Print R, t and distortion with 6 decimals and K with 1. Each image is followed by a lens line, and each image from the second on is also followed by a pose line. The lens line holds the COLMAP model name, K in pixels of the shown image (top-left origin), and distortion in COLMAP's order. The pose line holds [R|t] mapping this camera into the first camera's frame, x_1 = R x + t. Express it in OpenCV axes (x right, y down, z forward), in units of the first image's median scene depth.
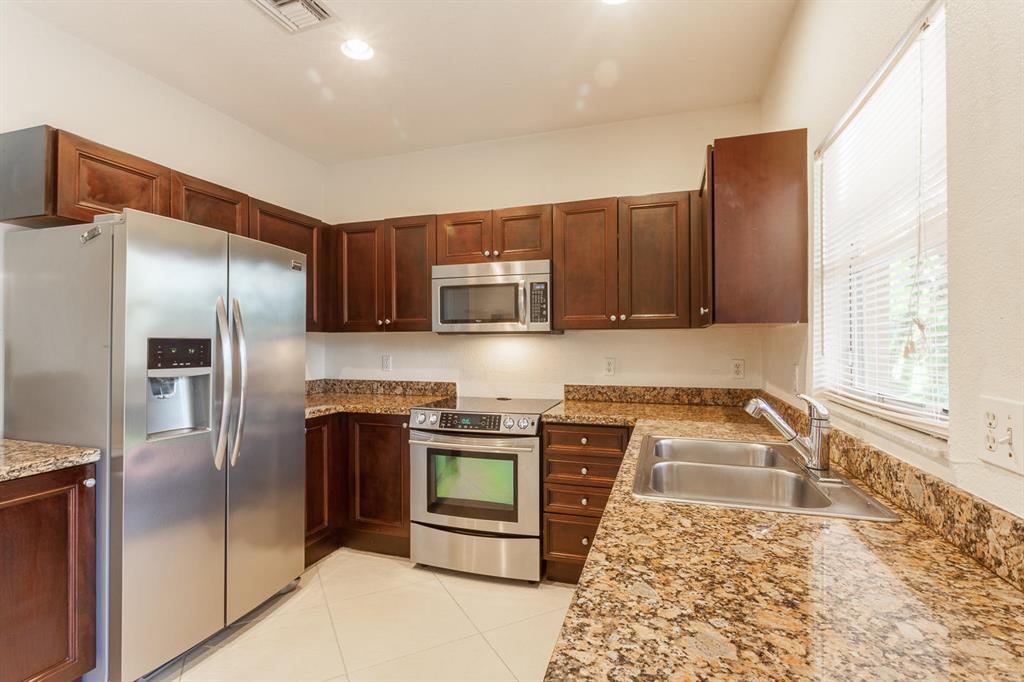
lens RADIAL K [[485.5, 0, 506.8], [0, 485.5, 339.3], [0, 0, 1]] dist [-0.000710, 0.000303]
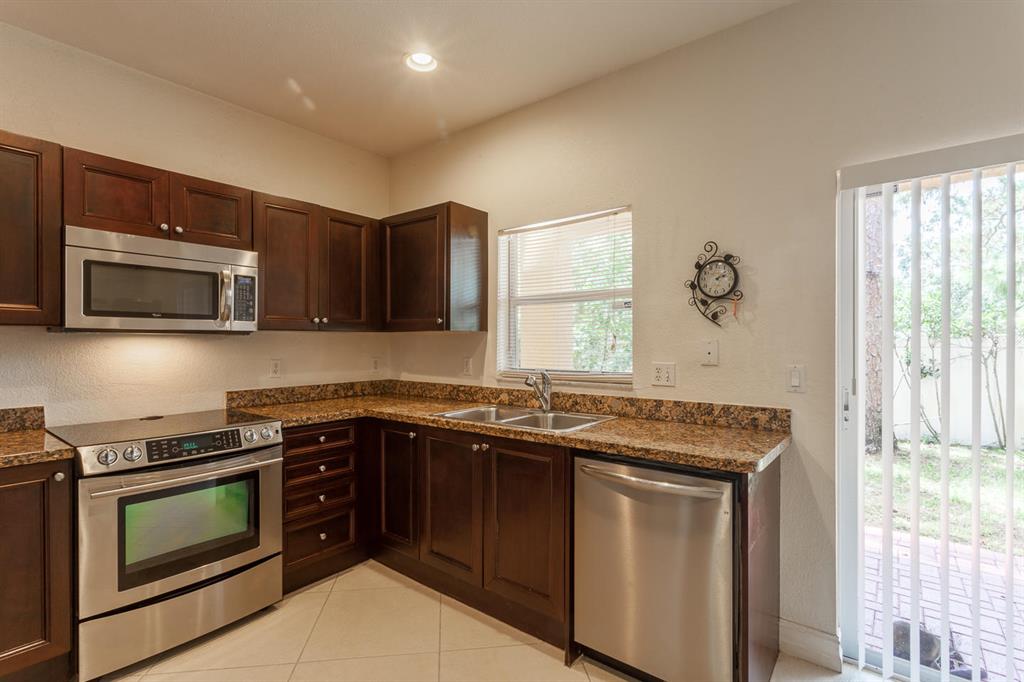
lens RADIAL K [[485.5, 0, 506.8], [0, 485.5, 339.3], [0, 0, 1]] dist [-0.000710, 0.000303]
pose [[0.353458, 0.007913, 0.935417, -0.641389], [-0.005314, 0.999965, -0.006451, 0.001675], [-0.935435, -0.002691, 0.353488, 0.258567]]
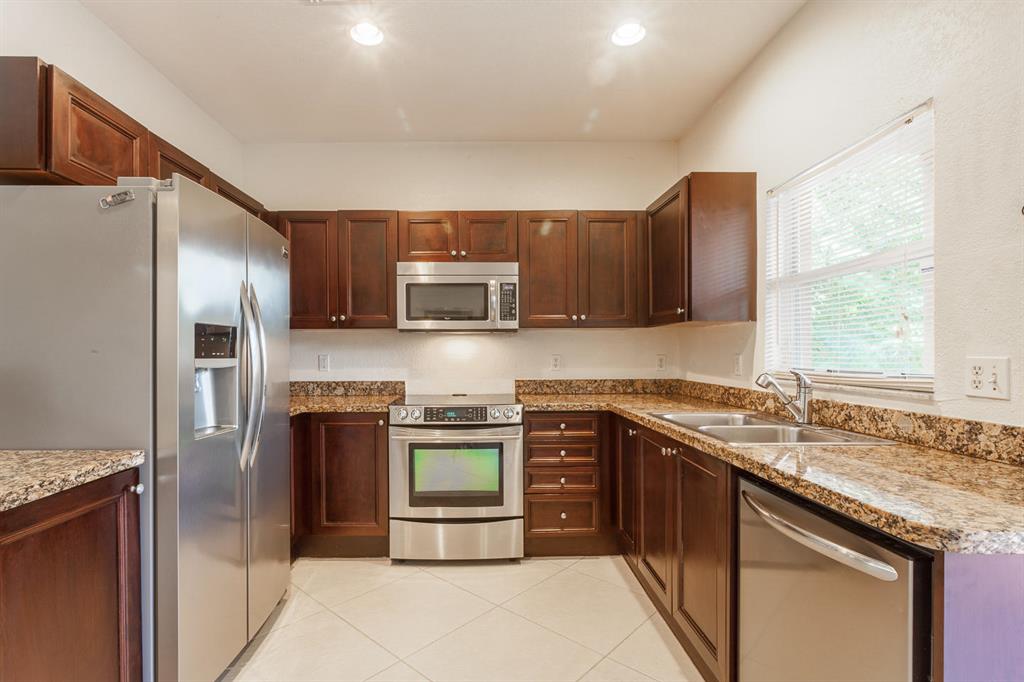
lens RADIAL K [[494.0, 0, 487.4], [0, 494.0, 352.6], [0, 0, 1]] dist [0.000743, 0.000523]
pose [[0.945728, -0.001540, 0.324956, -0.359191], [-0.000973, 0.999971, 0.007570, 0.029792], [-0.324958, -0.007475, 0.945699, -0.018181]]
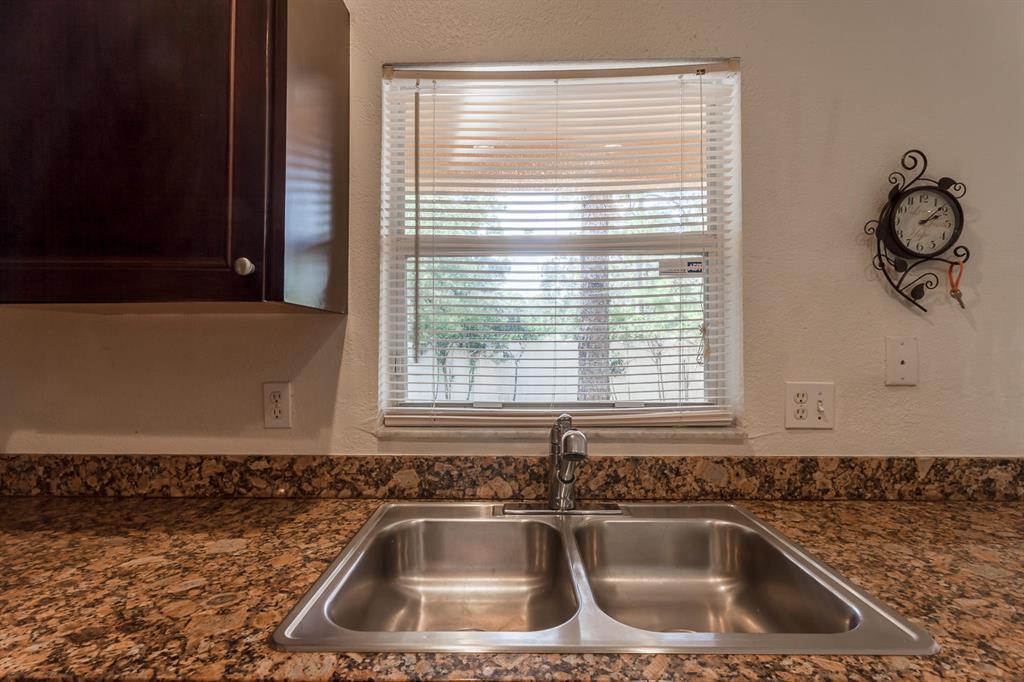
lens RADIAL K [[485.5, 0, 506.8], [0, 485.5, 339.3], [0, 0, 1]] dist [-0.000710, 0.000303]
pose [[-0.294771, 0.014794, 0.955453, -0.039362], [-0.005419, 0.999838, -0.017153, 0.007012], [-0.955552, -0.010234, -0.294643, 0.711147]]
